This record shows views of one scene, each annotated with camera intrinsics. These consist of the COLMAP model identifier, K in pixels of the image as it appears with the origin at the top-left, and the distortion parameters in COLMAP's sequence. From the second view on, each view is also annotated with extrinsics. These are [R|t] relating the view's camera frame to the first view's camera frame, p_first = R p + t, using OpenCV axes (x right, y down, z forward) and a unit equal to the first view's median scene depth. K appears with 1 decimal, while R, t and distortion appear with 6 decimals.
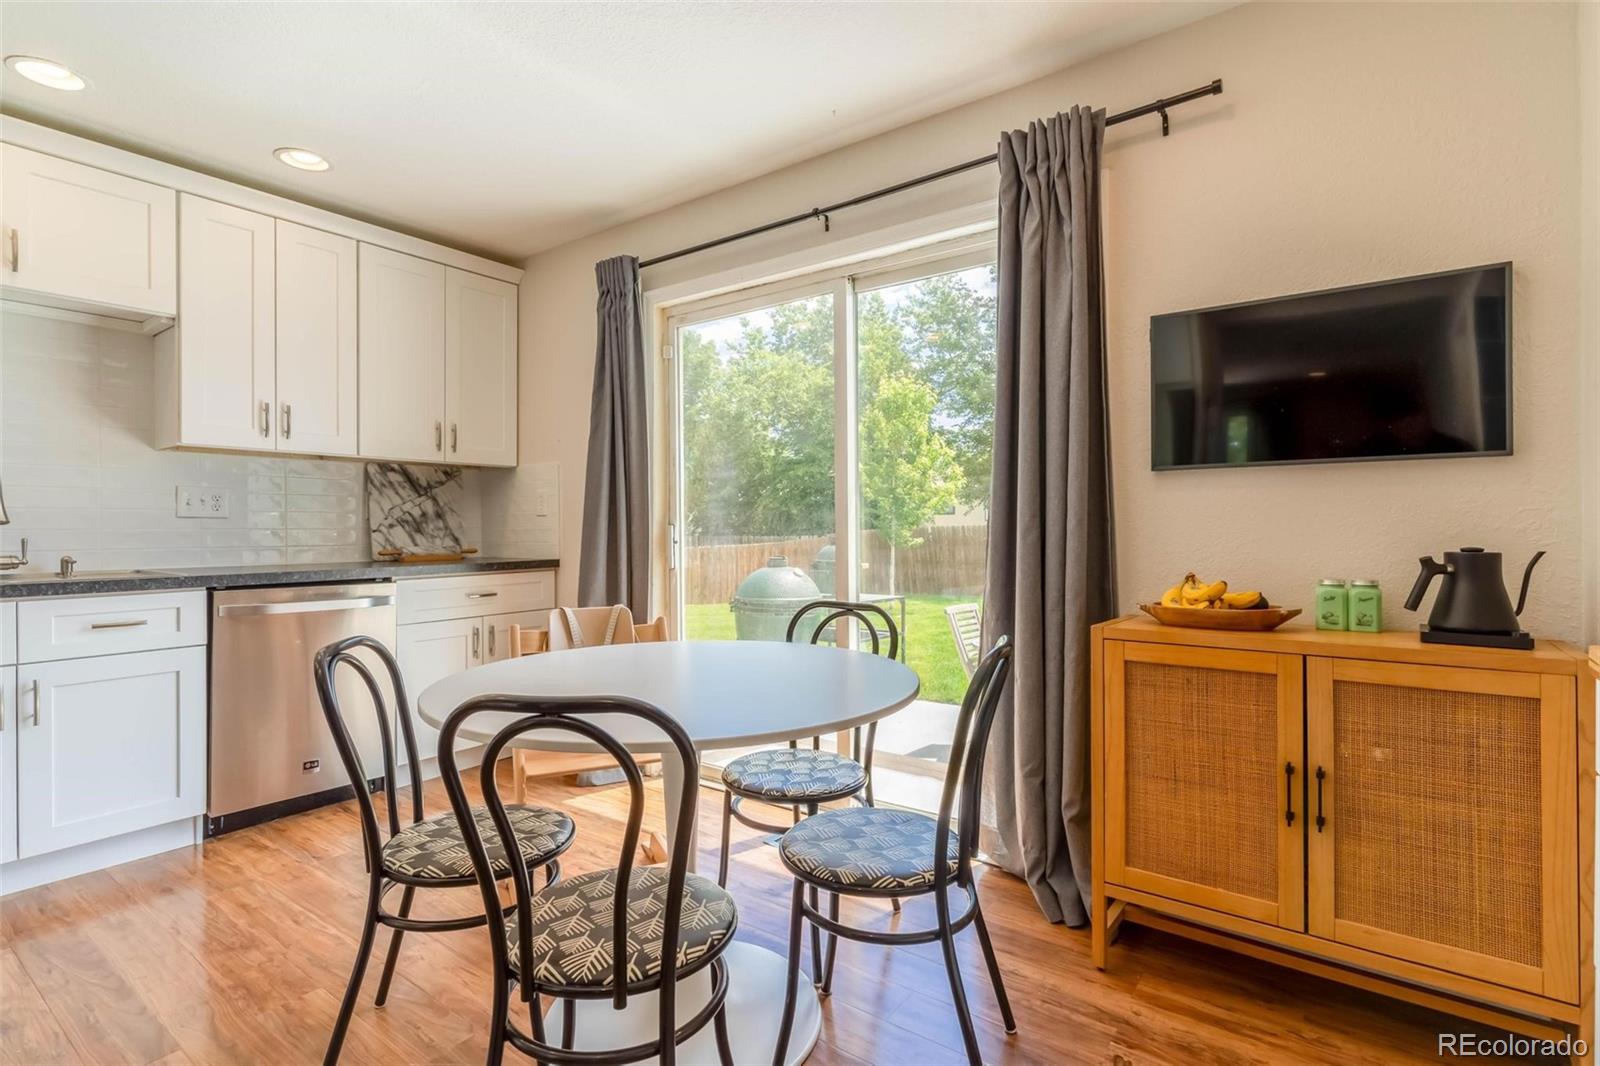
lens RADIAL K [[769.2, 0, 817.0], [0, 769.2, 536.2], [0, 0, 1]] dist [0.000974, 0.001348]
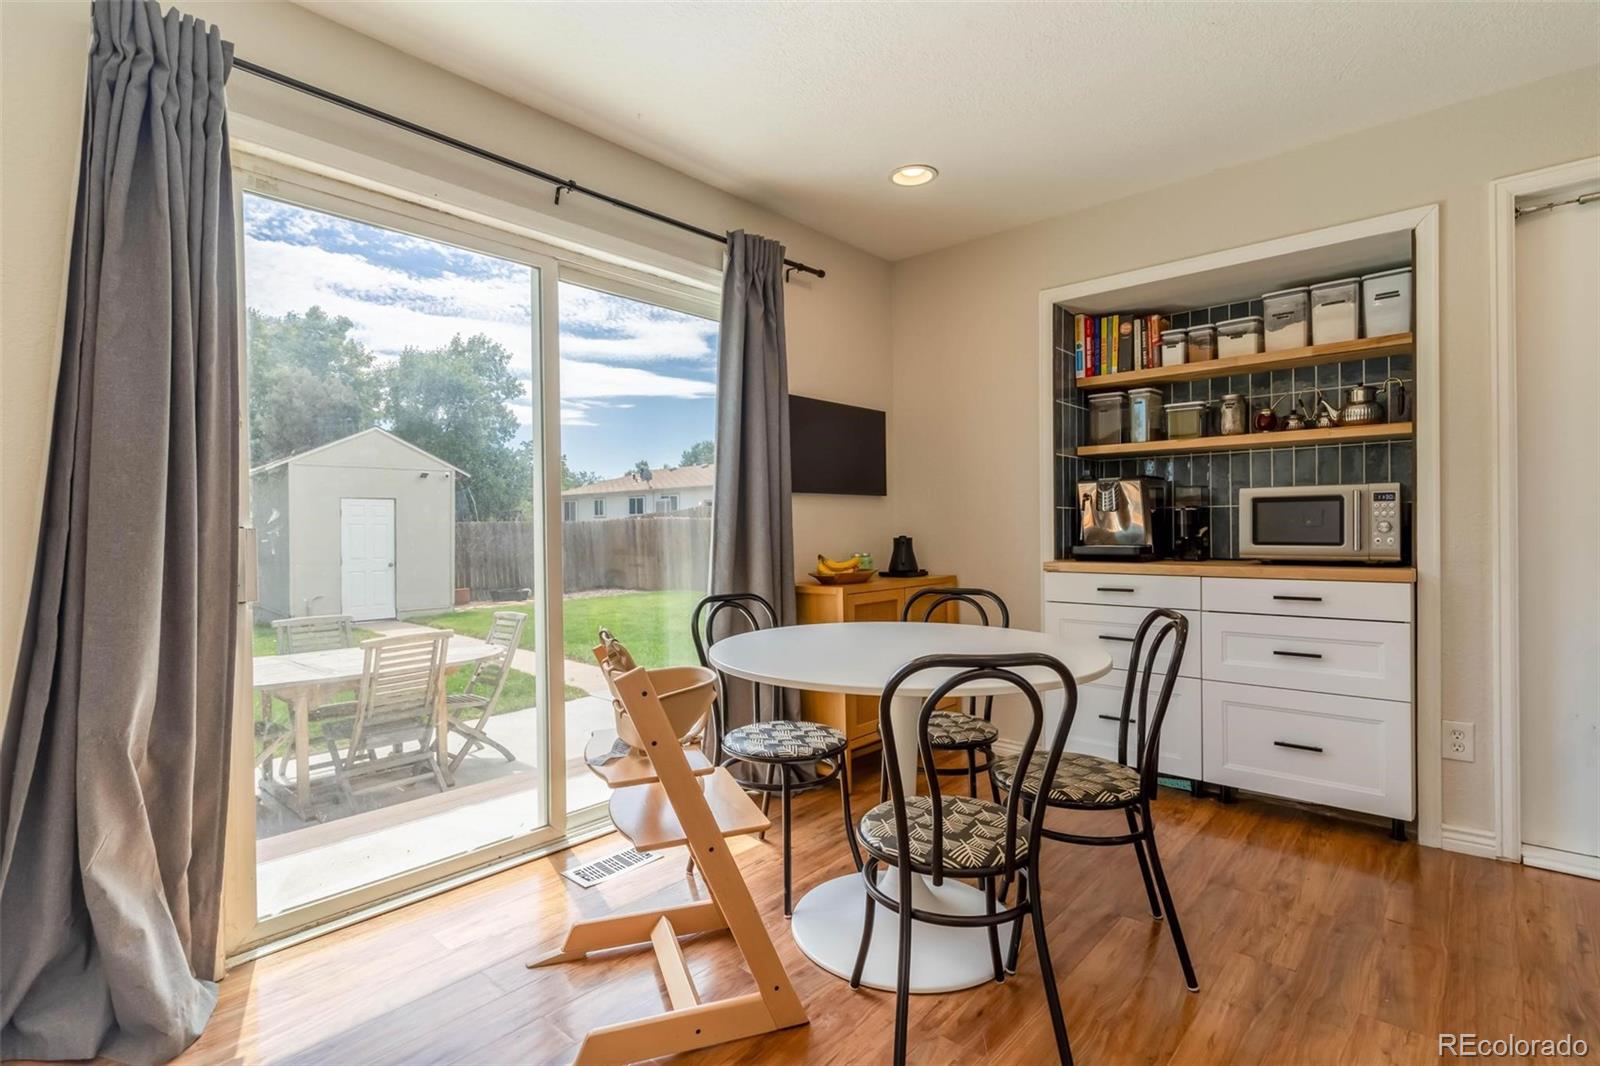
lens RADIAL K [[769.2, 0, 817.0], [0, 769.2, 536.2], [0, 0, 1]] dist [0.000974, 0.001348]
pose [[0.087132, -0.004691, 0.996186, -1.208271], [0.032677, 0.999464, 0.001848, 0.004058], [-0.995661, 0.032392, 0.087239, 0.875823]]
